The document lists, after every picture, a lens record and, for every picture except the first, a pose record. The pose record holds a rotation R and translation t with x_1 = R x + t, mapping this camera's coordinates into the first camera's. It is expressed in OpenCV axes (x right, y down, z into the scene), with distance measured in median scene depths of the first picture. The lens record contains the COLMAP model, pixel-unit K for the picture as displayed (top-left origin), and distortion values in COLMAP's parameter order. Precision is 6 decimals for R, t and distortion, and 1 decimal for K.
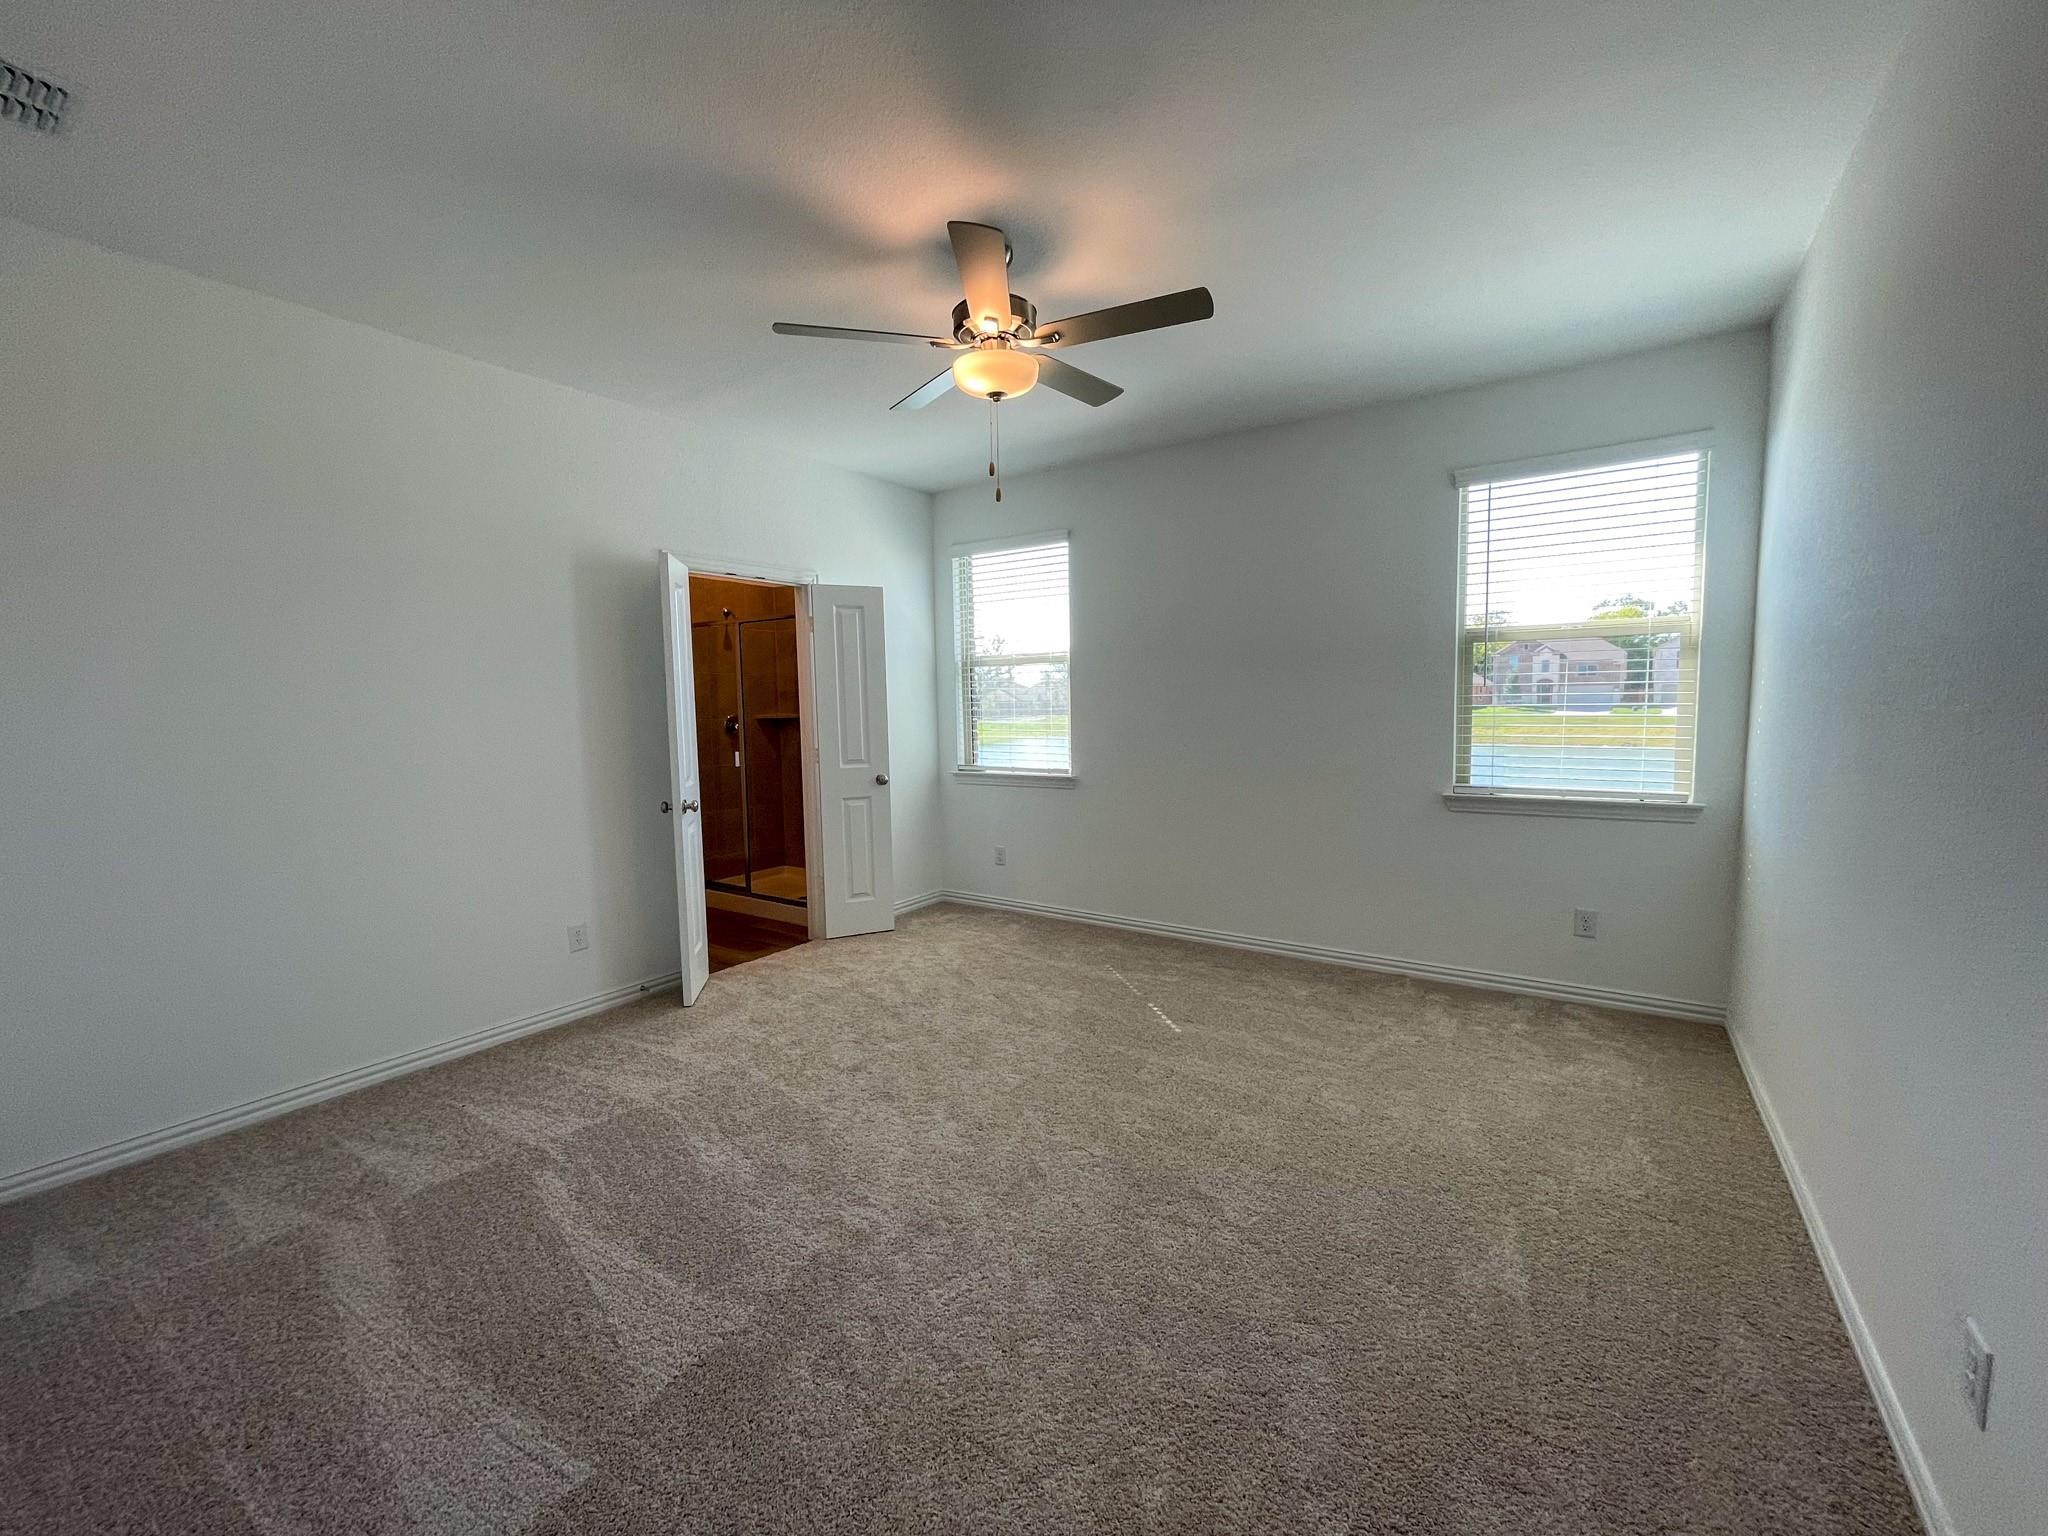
lens RADIAL K [[831.5, 0, 1031.5], [0, 831.5, 766.3], [0, 0, 1]] dist [0.000124, -0.000108]
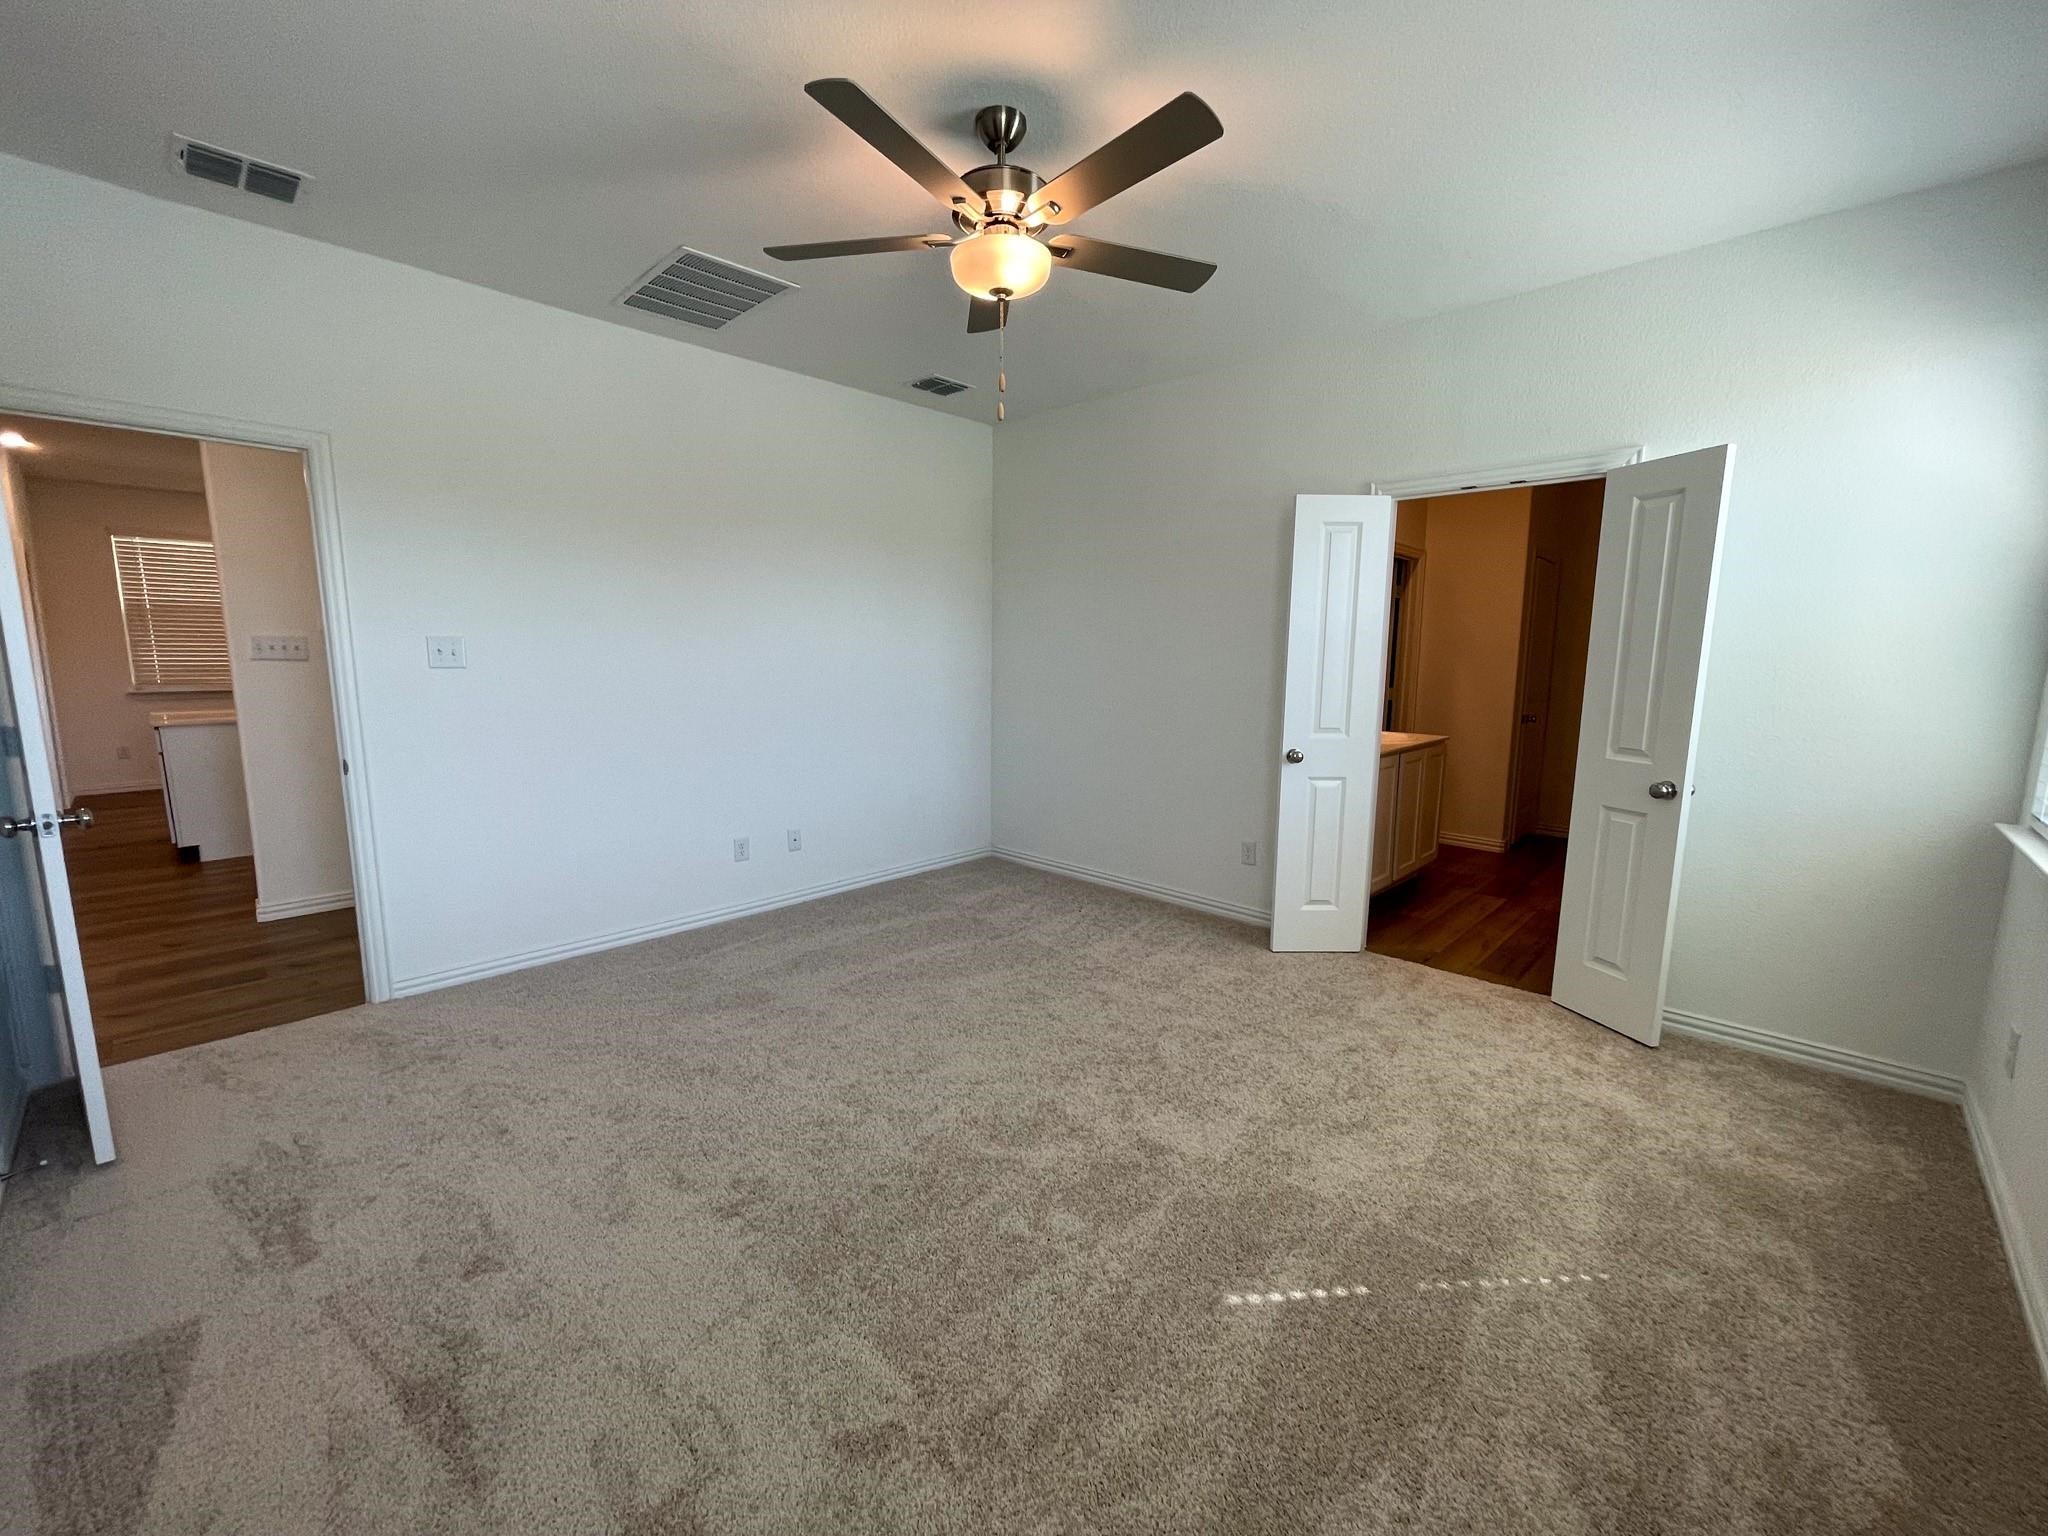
lens RADIAL K [[831.5, 0, 1027.1], [0, 831.5, 768.8], [0, 0, 1]] dist [0.000124, -0.000108]
pose [[-0.168078, 0.158027, -0.973025, 0.530390], [-0.084297, 0.981147, 0.173908, -0.072019], [0.982163, 0.111253, -0.151589, 0.752885]]
